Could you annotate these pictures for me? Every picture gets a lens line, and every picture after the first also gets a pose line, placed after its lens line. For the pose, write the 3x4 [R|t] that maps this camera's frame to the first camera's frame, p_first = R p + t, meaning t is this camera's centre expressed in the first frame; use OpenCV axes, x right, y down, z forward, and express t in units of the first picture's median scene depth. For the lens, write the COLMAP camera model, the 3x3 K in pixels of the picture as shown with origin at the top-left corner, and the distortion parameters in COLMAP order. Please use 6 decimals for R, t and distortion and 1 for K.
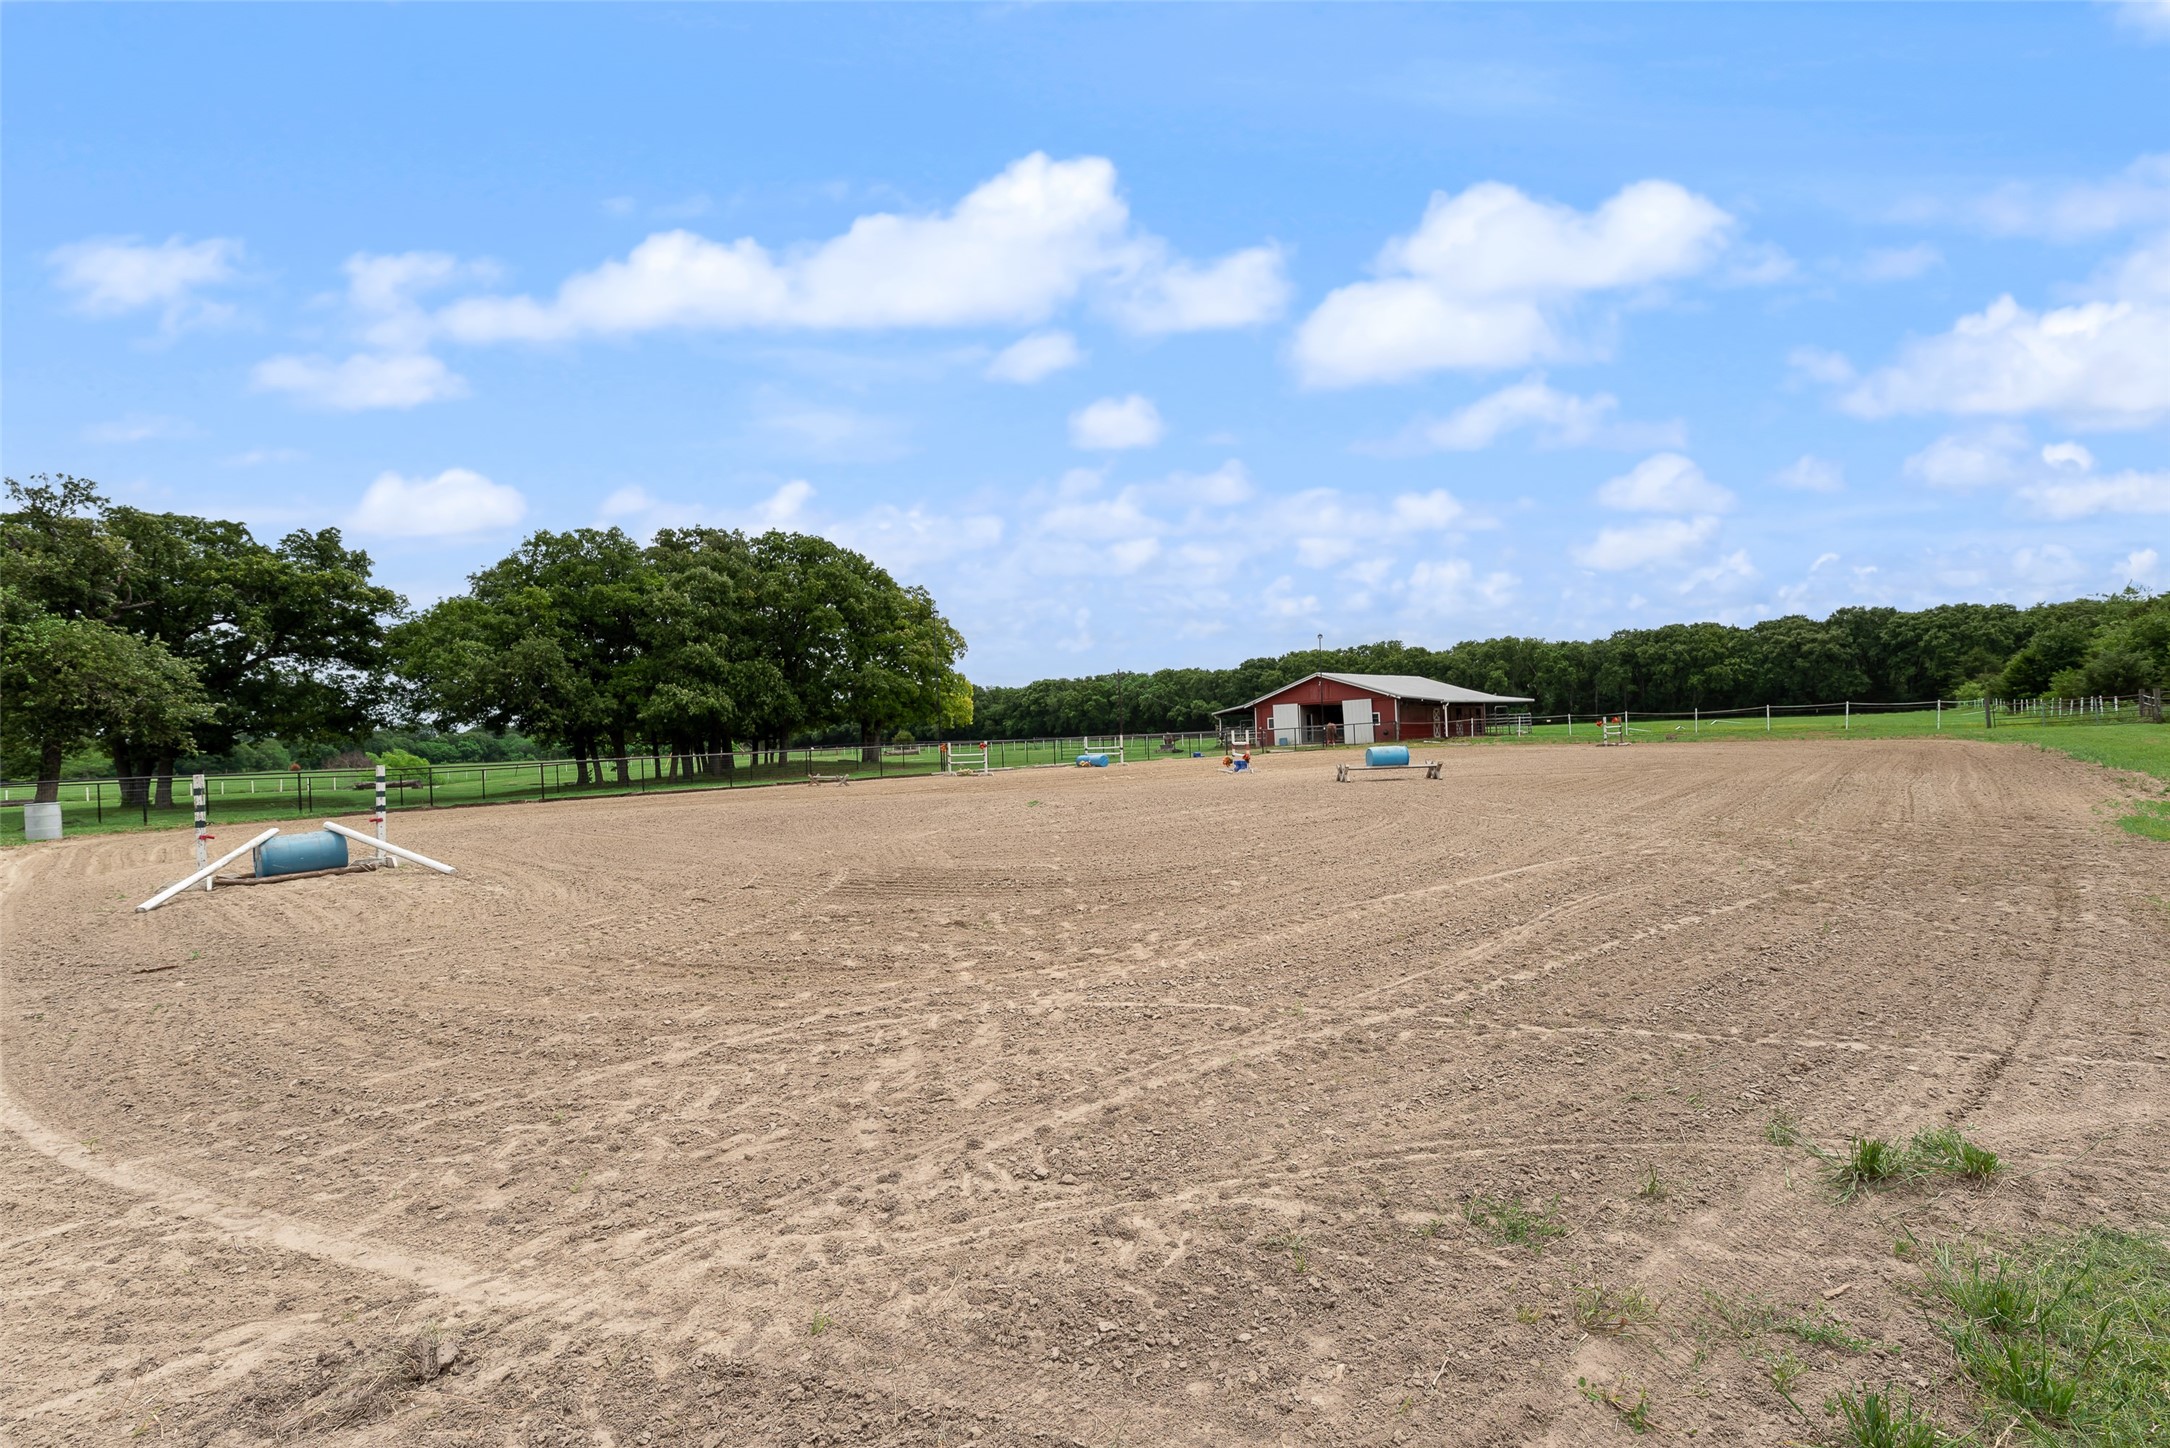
lens RADIAL K [[874.2, 0, 1085.0], [0, 874.2, 724.0], [0, 0, 1]] dist [-0.000020, -0.000091]
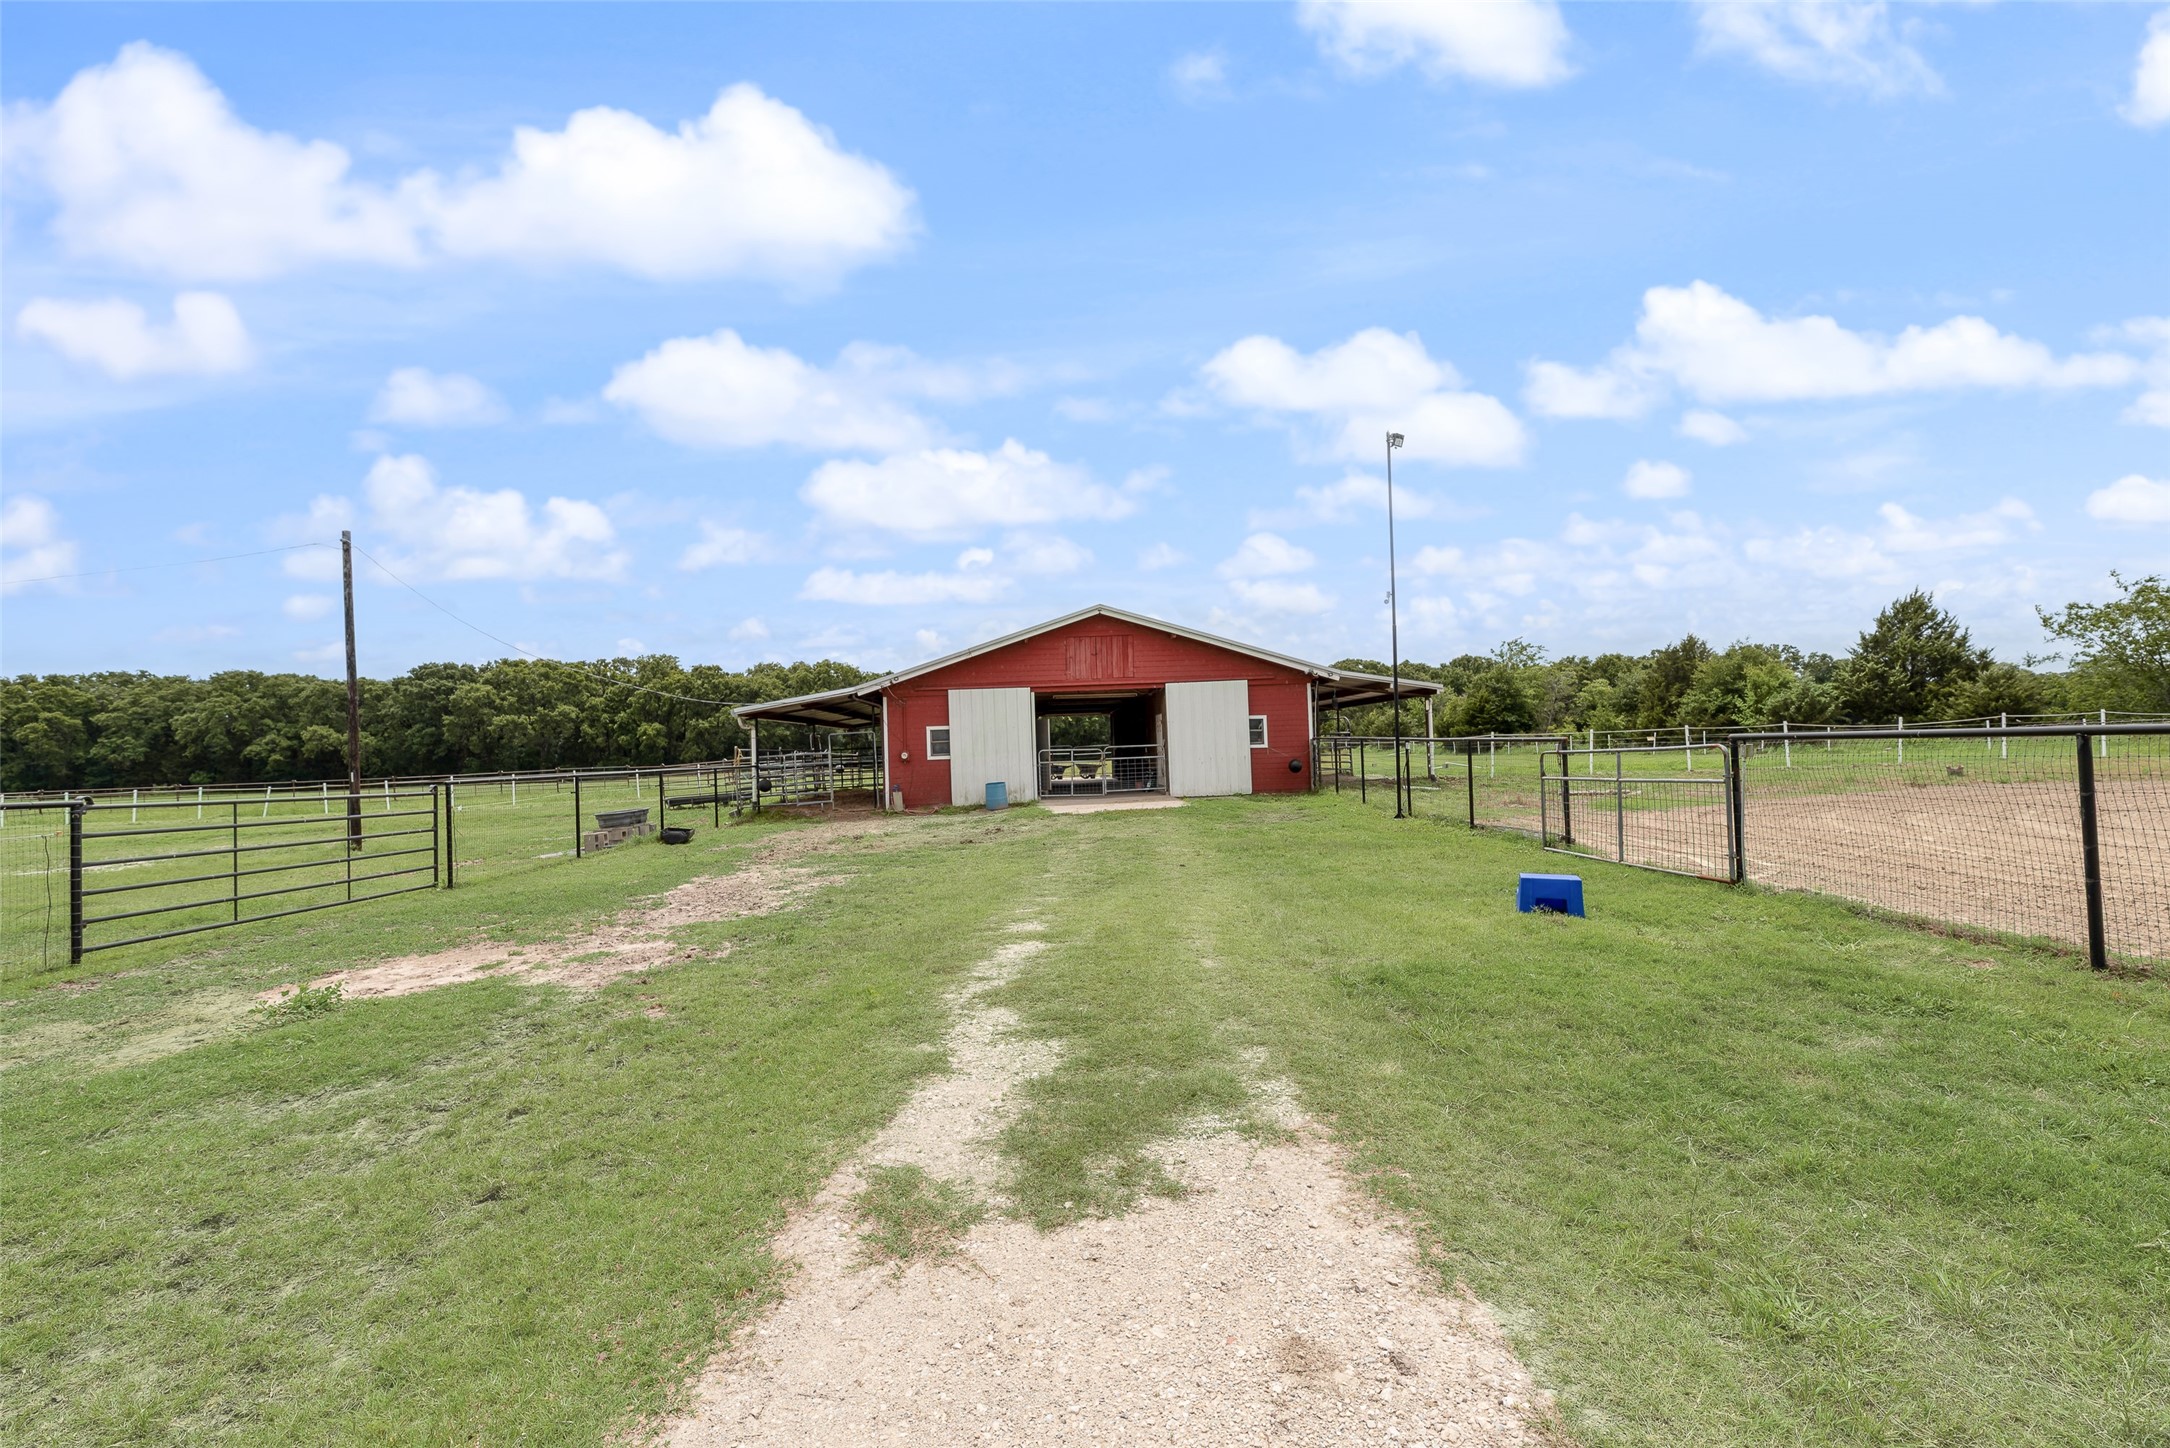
lens RADIAL K [[874.2, 0, 1085.0], [0, 874.2, 724.0], [0, 0, 1]] dist [-0.000020, -0.000091]
pose [[0.625976, 0.036998, 0.778964, -0.022044], [0.003485, 0.998731, -0.050236, 0.009364], [-0.779835, 0.034161, 0.625053, 0.729954]]
